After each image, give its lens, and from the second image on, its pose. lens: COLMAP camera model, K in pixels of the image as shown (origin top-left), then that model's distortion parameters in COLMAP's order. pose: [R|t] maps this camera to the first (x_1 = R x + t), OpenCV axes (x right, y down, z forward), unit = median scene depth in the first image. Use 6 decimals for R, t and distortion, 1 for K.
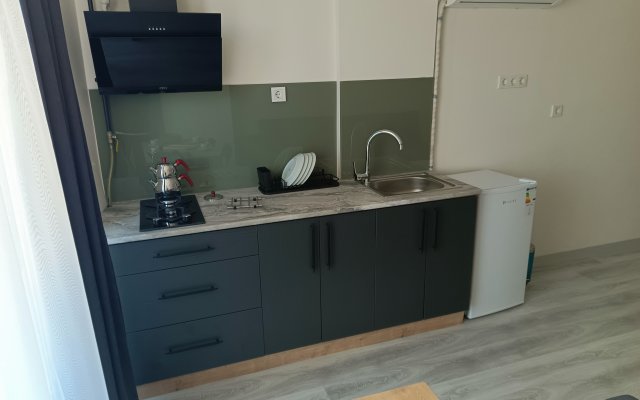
lens RADIAL K [[467.4, 0, 321.1], [0, 467.4, 202.1], [0, 0, 1]] dist [0.026048, -0.016305]
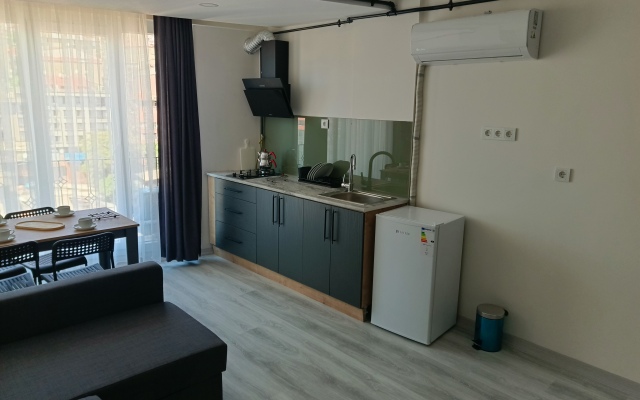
lens RADIAL K [[467.4, 0, 318.3], [0, 467.4, 198.5], [0, 0, 1]] dist [0.026048, -0.016305]
pose [[0.405350, 0.213506, -0.888880, 1.287179], [-0.294463, 0.951014, 0.094148, -0.123394], [0.865438, 0.223579, 0.448363, 0.302359]]
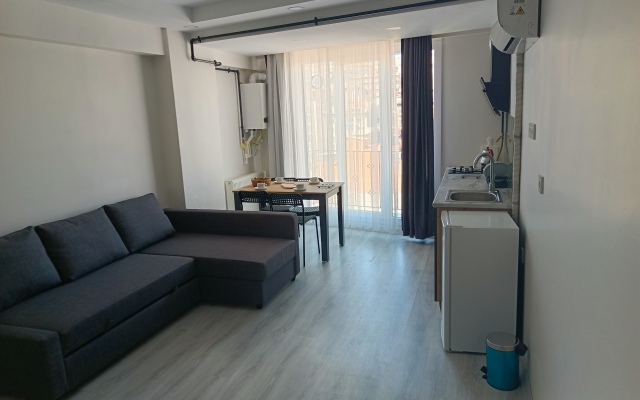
lens RADIAL K [[467.4, 0, 313.3], [0, 467.4, 196.3], [0, 0, 1]] dist [0.026048, -0.016305]
pose [[-0.617097, 0.186827, -0.764387, 1.409879], [-0.180125, 0.912075, 0.368341, -0.423581], [0.765994, 0.364987, -0.529186, 1.312536]]
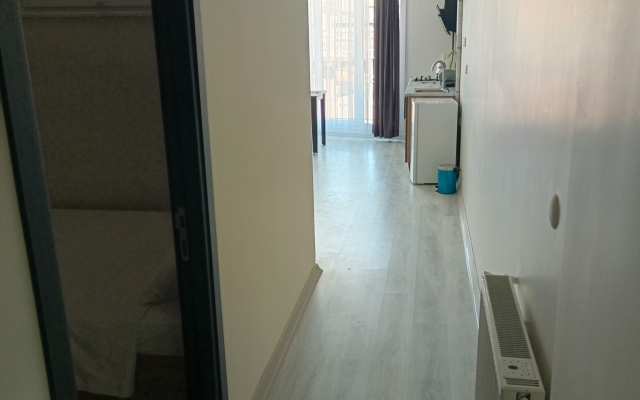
lens RADIAL K [[622.8, 0, 324.1], [0, 622.8, 205.9], [0, 0, 1]] dist [0.032912, 0.000000]
pose [[-0.481104, 0.268727, -0.834461, 2.541962], [-0.231964, 0.878912, 0.416780, -0.561998], [0.845418, 0.394080, -0.360513, 1.679166]]
